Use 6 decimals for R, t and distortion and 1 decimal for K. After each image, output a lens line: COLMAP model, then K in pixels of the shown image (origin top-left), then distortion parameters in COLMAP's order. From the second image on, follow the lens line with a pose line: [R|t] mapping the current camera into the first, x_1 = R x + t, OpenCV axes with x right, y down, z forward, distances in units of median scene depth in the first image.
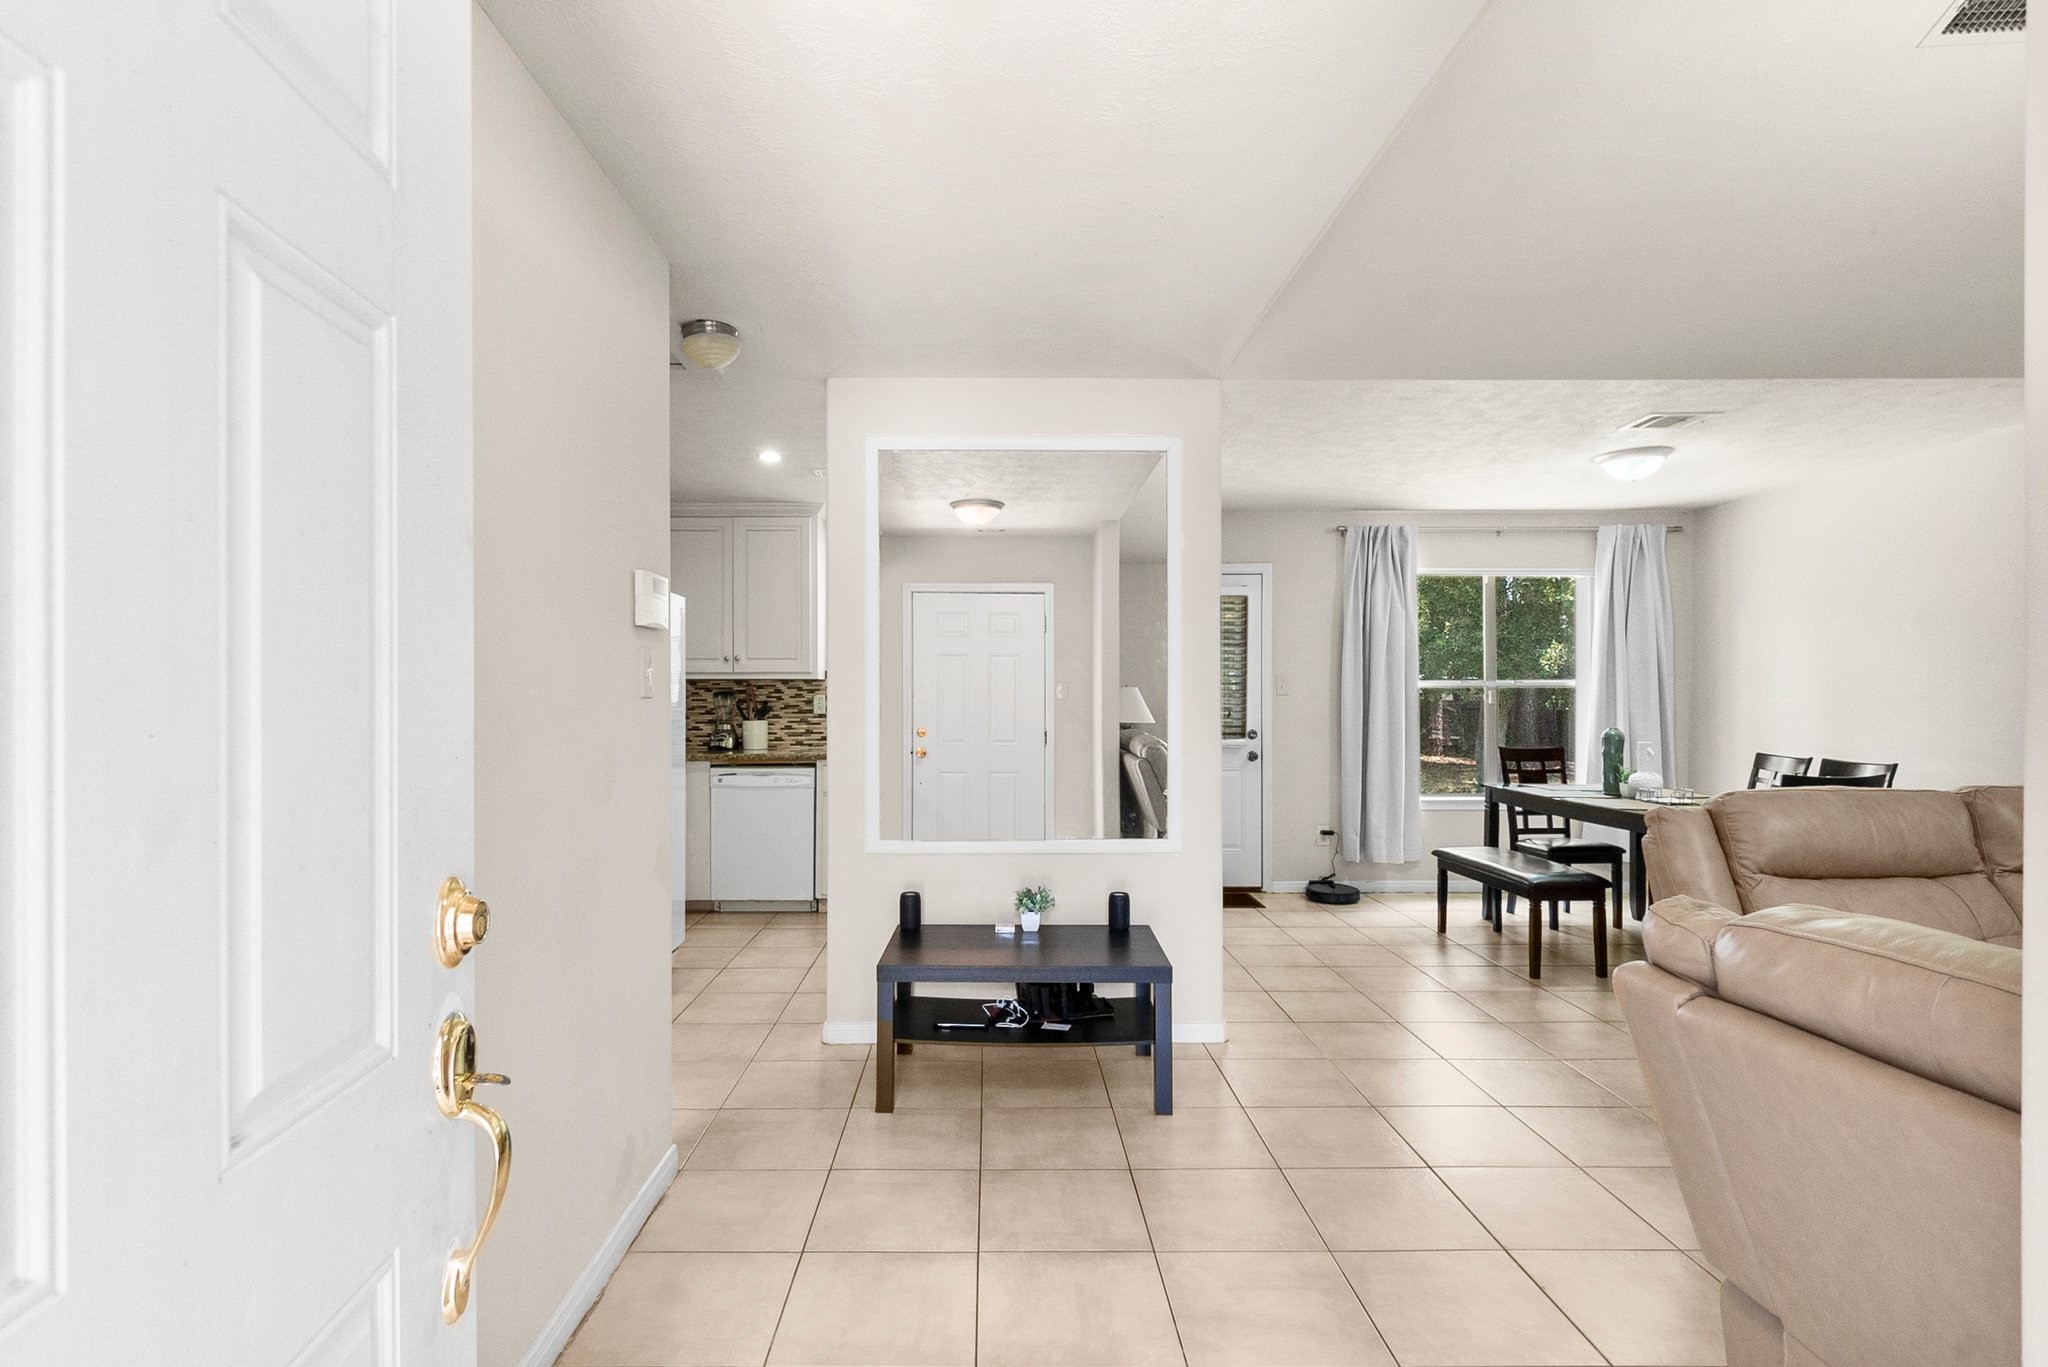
lens RADIAL K [[1012.1, 0, 995.1], [0, 1012.1, 695.3], [0, 0, 1]] dist [-0.003690, -0.000698]
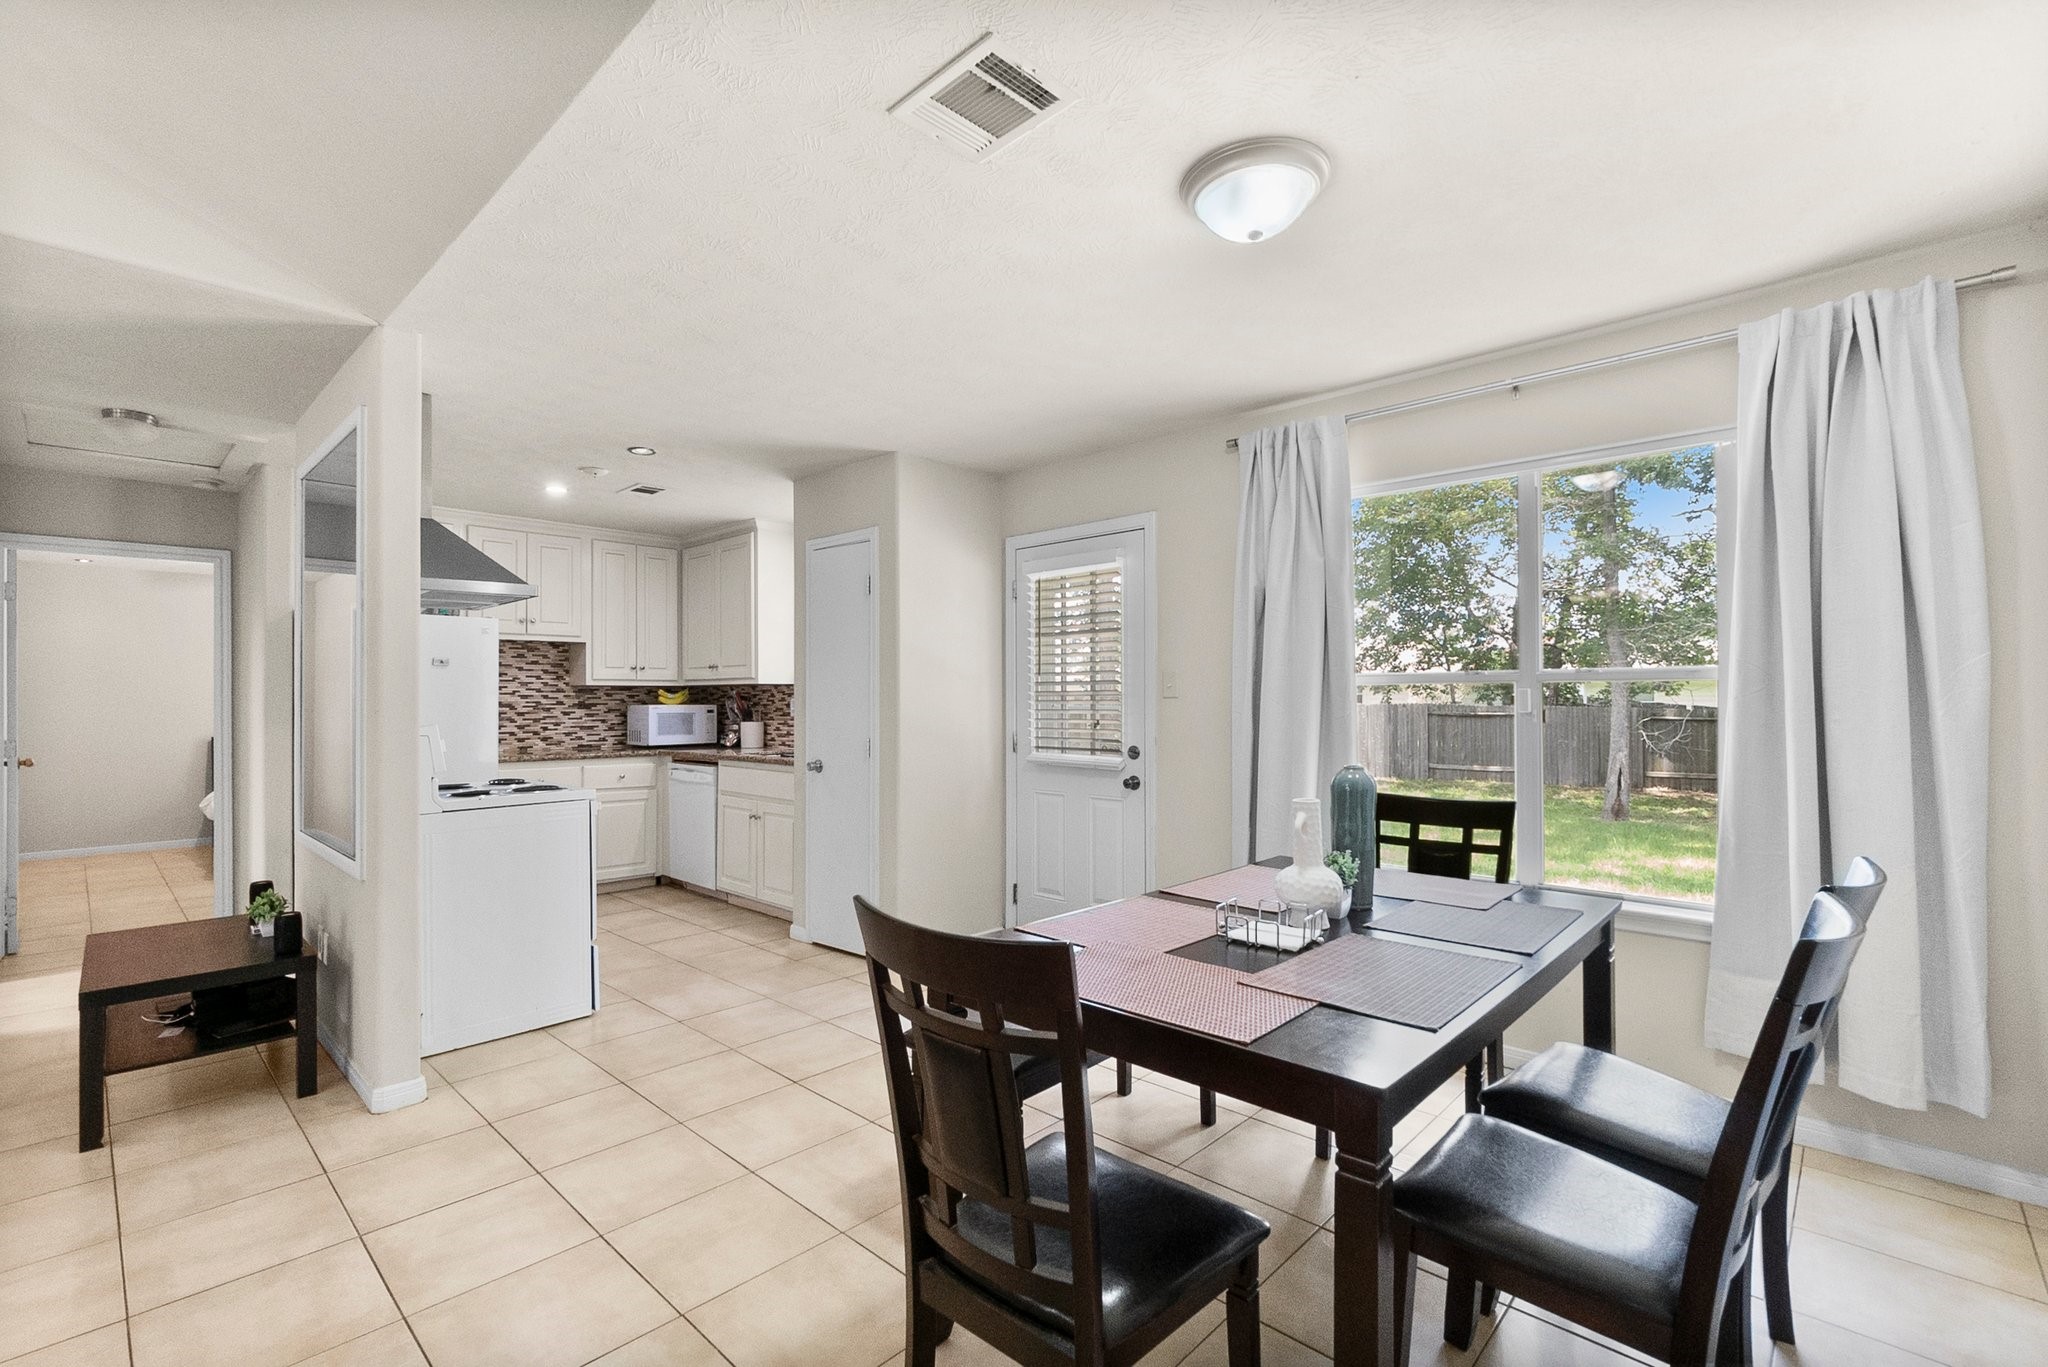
lens RADIAL K [[912.1, 0, 997.0], [0, 912.1, 689.9], [0, 0, 1]] dist [0.000040, -0.000304]
pose [[0.710567, -0.008031, -0.703584, 0.650575], [0.001763, 0.999952, -0.009634, 0.000045], [0.703627, 0.005605, 0.710547, 0.475453]]
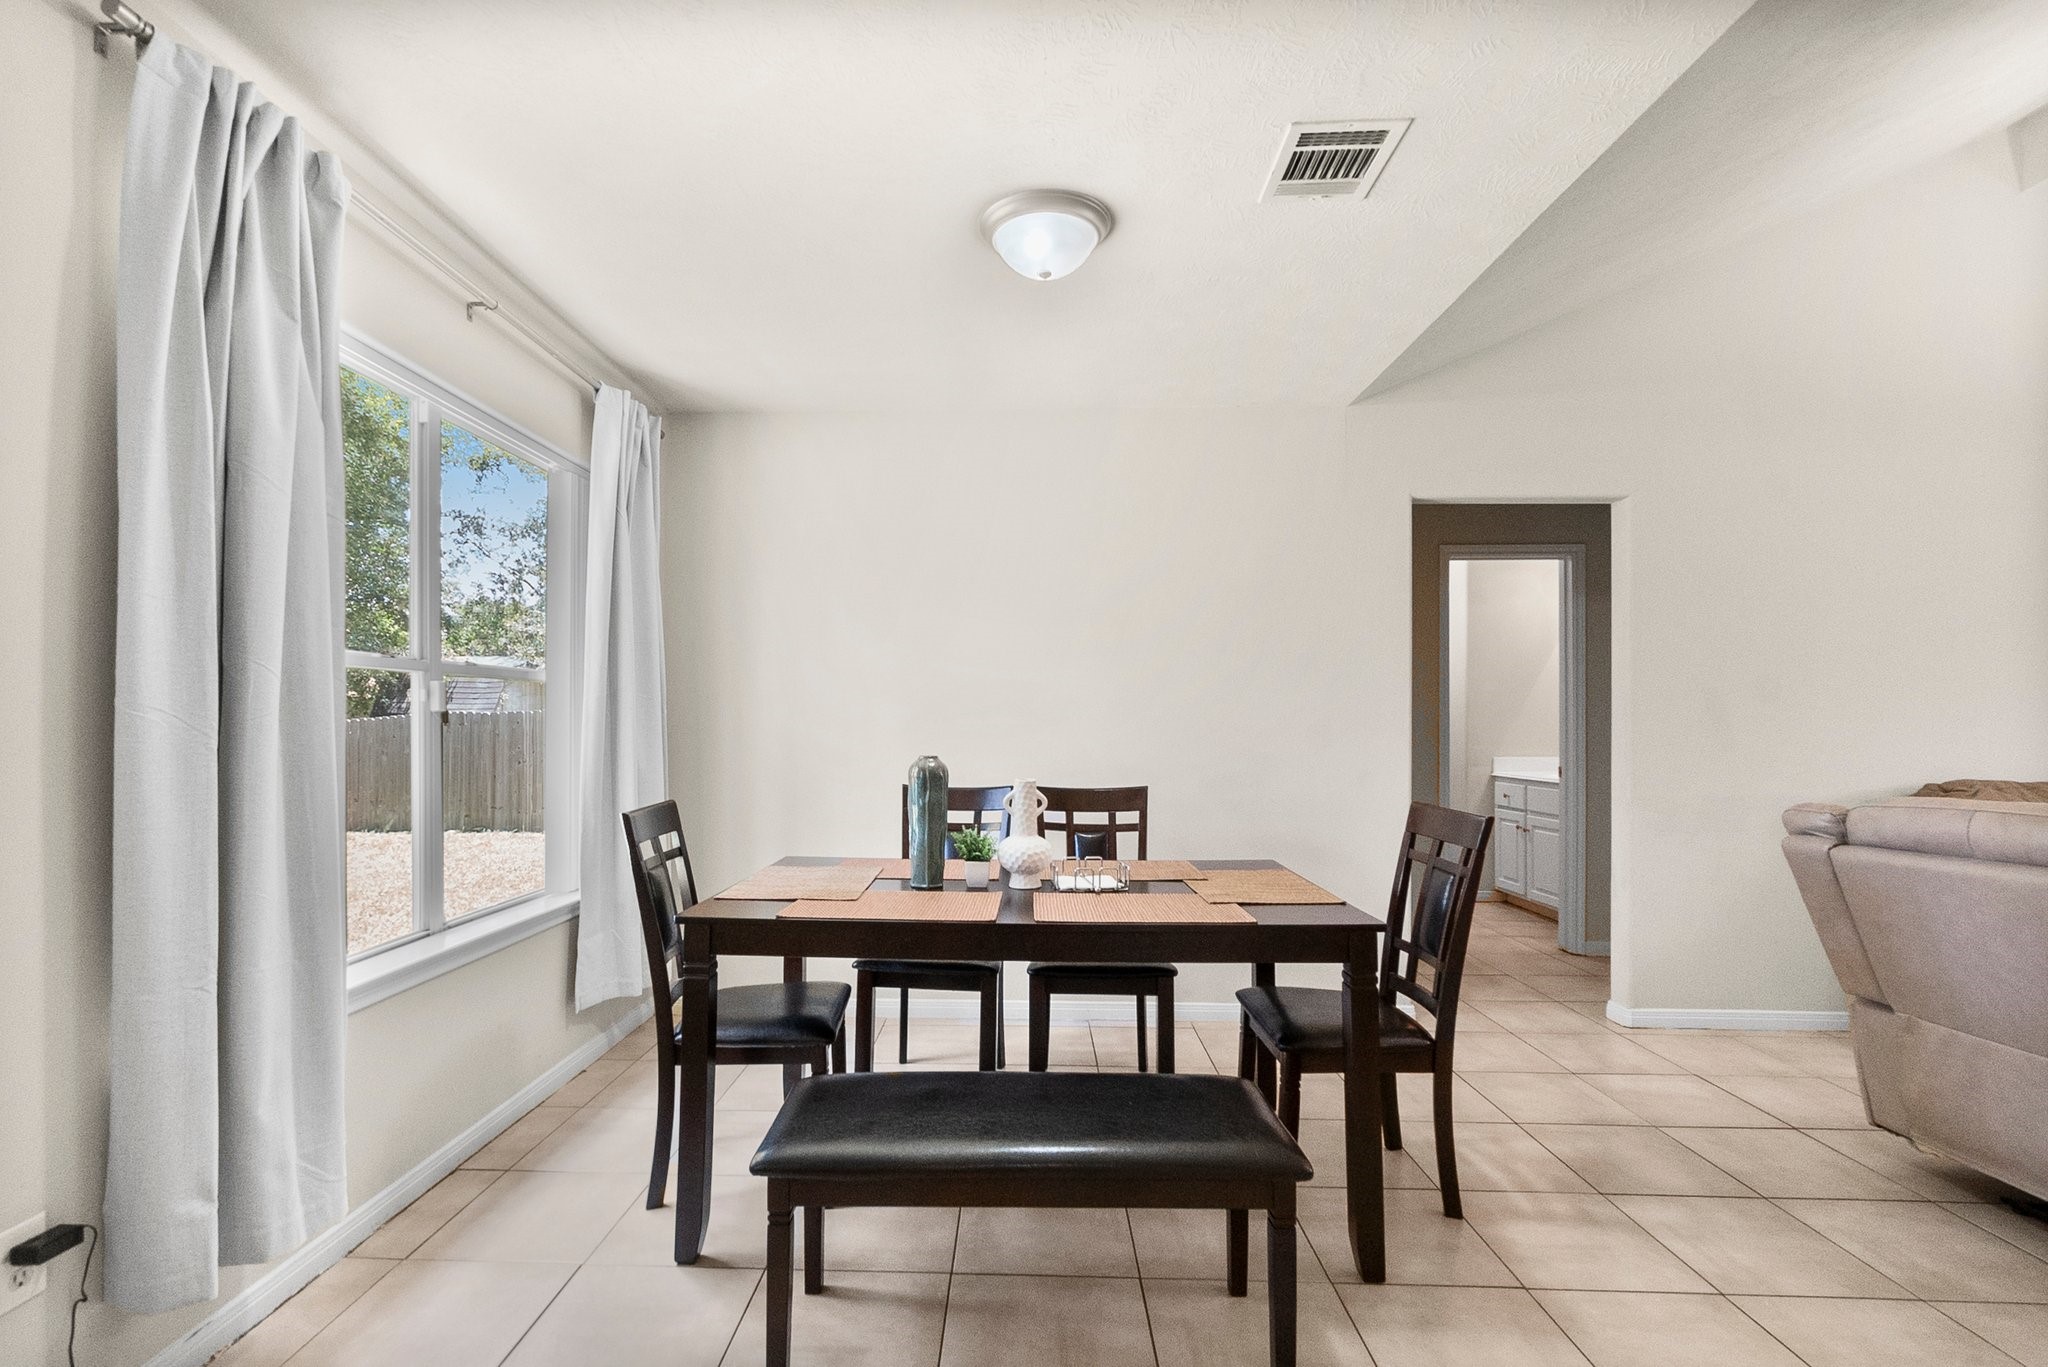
lens RADIAL K [[909.1, 0, 989.0], [0, 909.1, 719.5], [0, 0, 1]] dist [-0.004594, -0.001314]
pose [[0.050895, 0.001856, 0.998702, 0.127880], [-0.001085, 0.999998, -0.001803, 0.011848], [-0.998703, -0.000992, 0.050897, 0.773330]]
